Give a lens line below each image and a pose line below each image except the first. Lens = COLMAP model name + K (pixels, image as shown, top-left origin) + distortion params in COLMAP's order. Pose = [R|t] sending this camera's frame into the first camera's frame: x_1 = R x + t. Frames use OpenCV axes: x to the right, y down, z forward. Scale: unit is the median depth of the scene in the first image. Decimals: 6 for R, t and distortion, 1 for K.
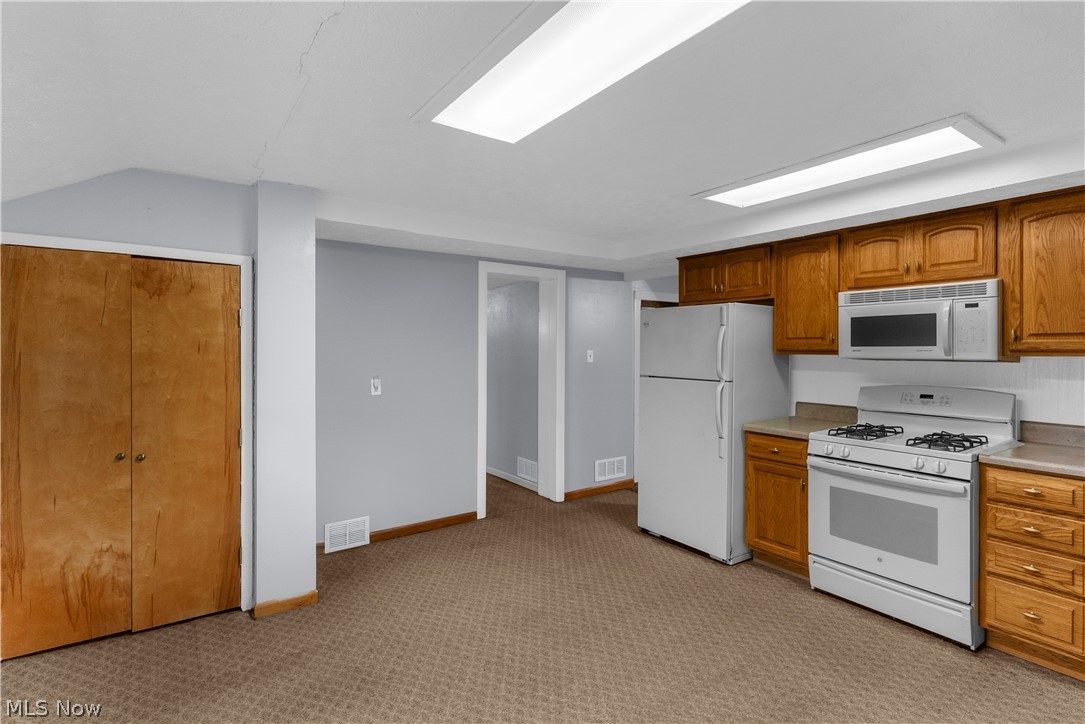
lens RADIAL K [[528.4, 0, 542.2], [0, 528.4, 350.7], [0, 0, 1]] dist [0.003481, -0.002227]
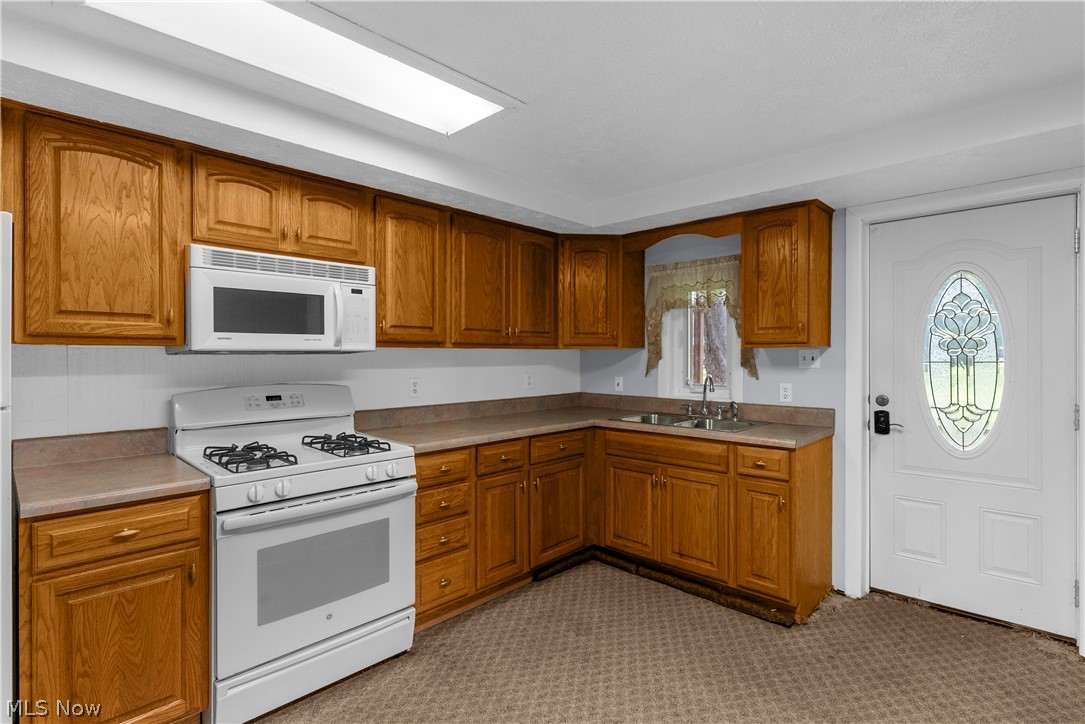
lens RADIAL K [[528.4, 0, 550.5], [0, 528.4, 359.6], [0, 0, 1]] dist [0.003481, -0.002227]
pose [[-0.203706, -0.010922, 0.978971, -0.140256], [0.004273, 0.999918, 0.012045, 0.020770], [-0.979023, 0.006637, -0.203643, 0.757527]]
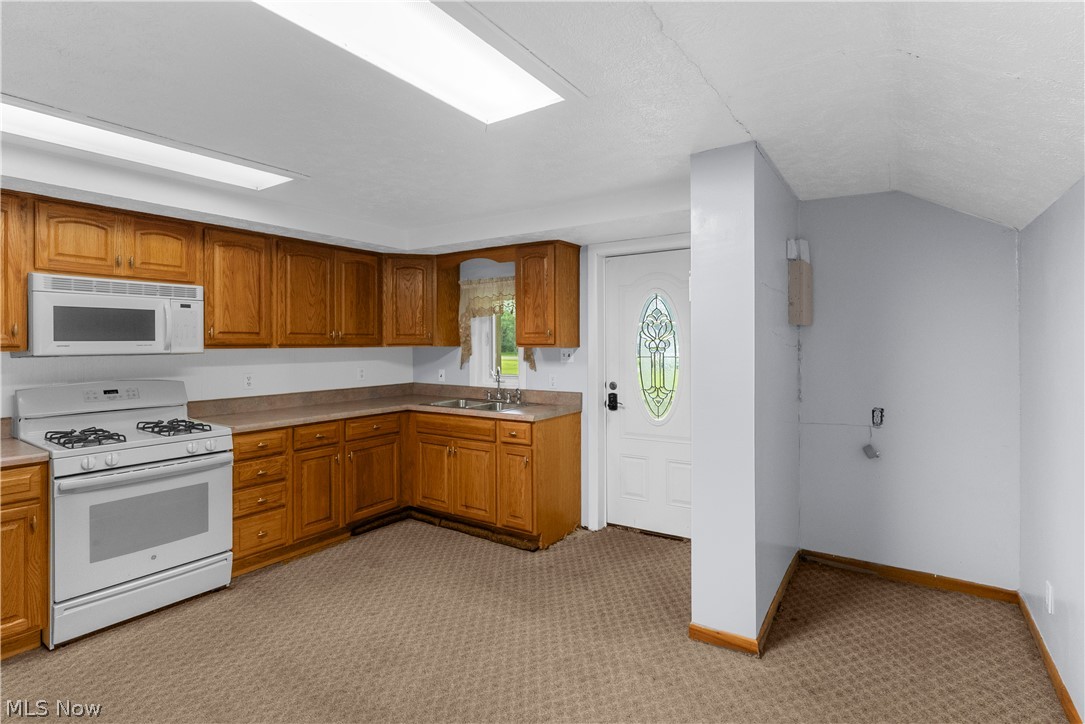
lens RADIAL K [[528.4, 0, 549.0], [0, 528.4, 345.4], [0, 0, 1]] dist [0.003481, -0.002227]
pose [[-0.364961, -0.003182, 0.931018, -0.492361], [0.007108, 0.999955, 0.006204, -0.000633], [-0.930996, 0.008882, -0.364922, 0.602261]]
